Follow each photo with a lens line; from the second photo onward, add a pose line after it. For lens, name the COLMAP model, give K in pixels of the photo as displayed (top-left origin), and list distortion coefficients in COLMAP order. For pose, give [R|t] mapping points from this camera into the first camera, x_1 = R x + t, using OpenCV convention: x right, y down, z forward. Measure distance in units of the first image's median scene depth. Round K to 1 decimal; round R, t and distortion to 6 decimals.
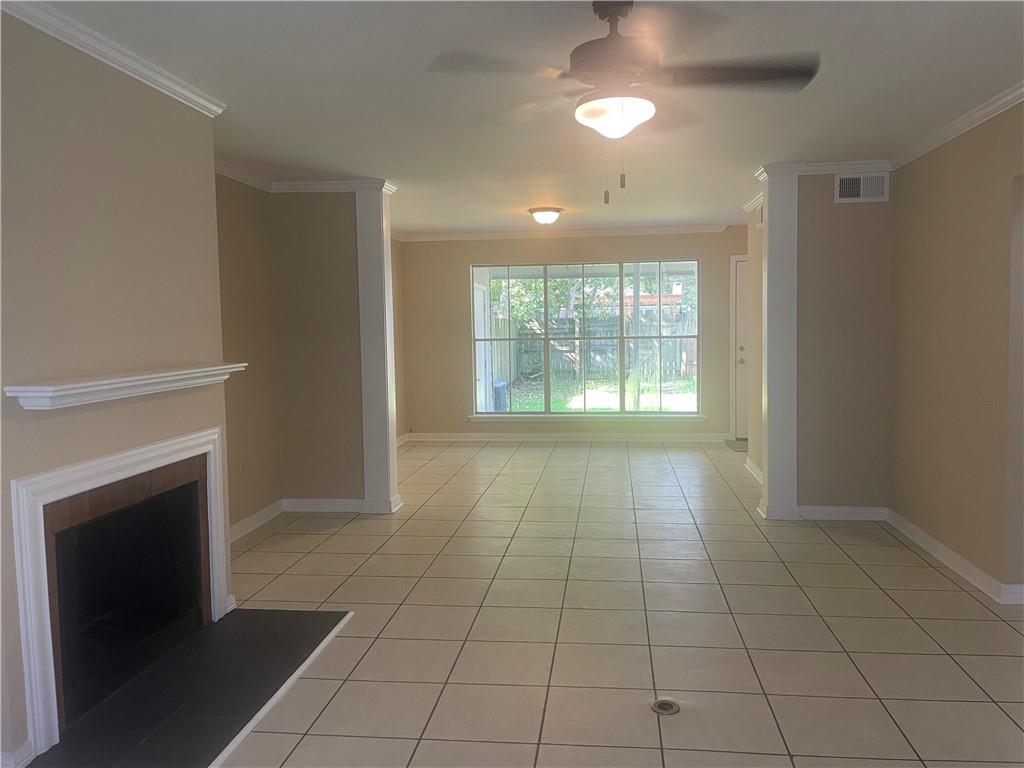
lens RADIAL K [[765.1, 0, 513.7], [0, 765.1, 390.7], [0, 0, 1]] dist [0.059624, 0.000621]
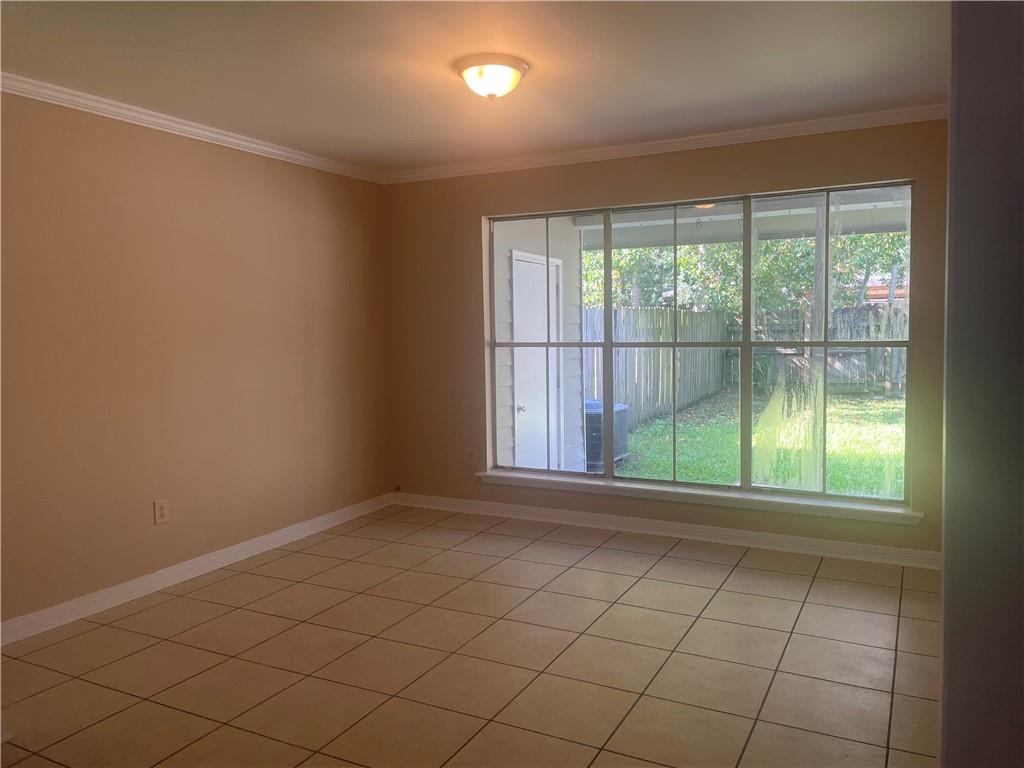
lens RADIAL K [[765.1, 0, 513.7], [0, 765.1, 390.7], [0, 0, 1]] dist [0.059624, 0.000621]
pose [[0.937893, 0.033049, -0.345346, 0.216461], [-0.030961, 0.999454, 0.011561, -0.048775], [0.345539, -0.000151, 0.938404, 0.574848]]
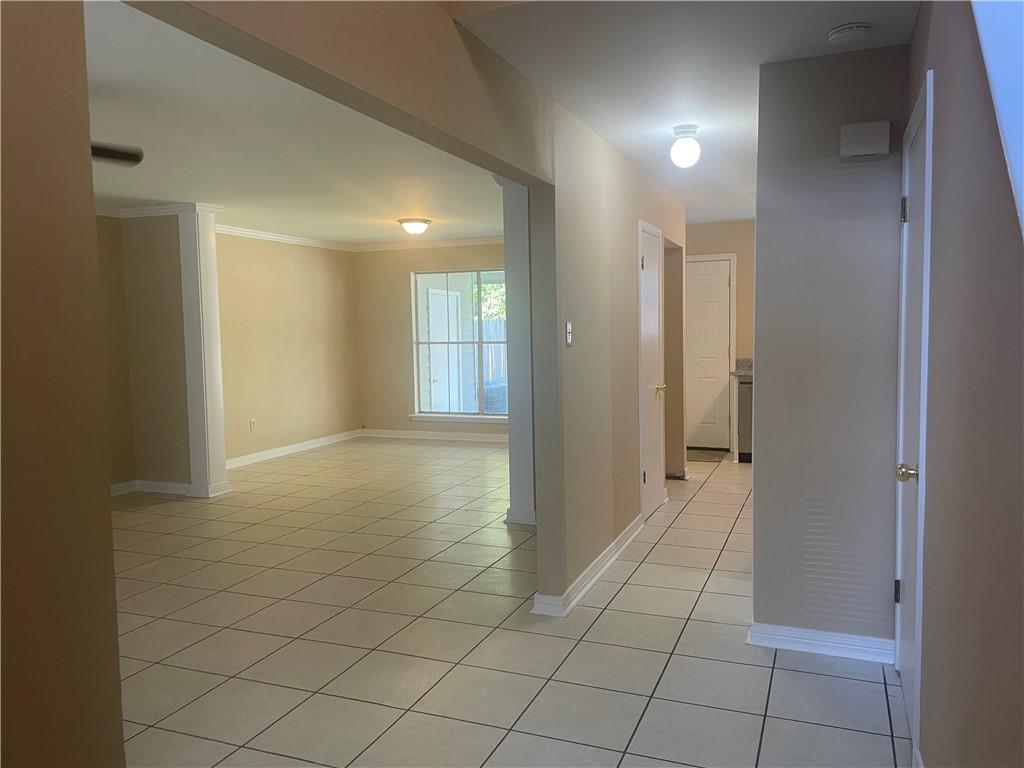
lens RADIAL K [[775.3, 0, 519.1], [0, 775.3, 383.7], [0, 0, 1]] dist [0.102164, -0.155341]
pose [[0.967592, 0.017017, -0.251945, 0.454169], [-0.019763, 0.999770, -0.008375, -0.005076], [0.251744, 0.013083, 0.967705, -0.003378]]
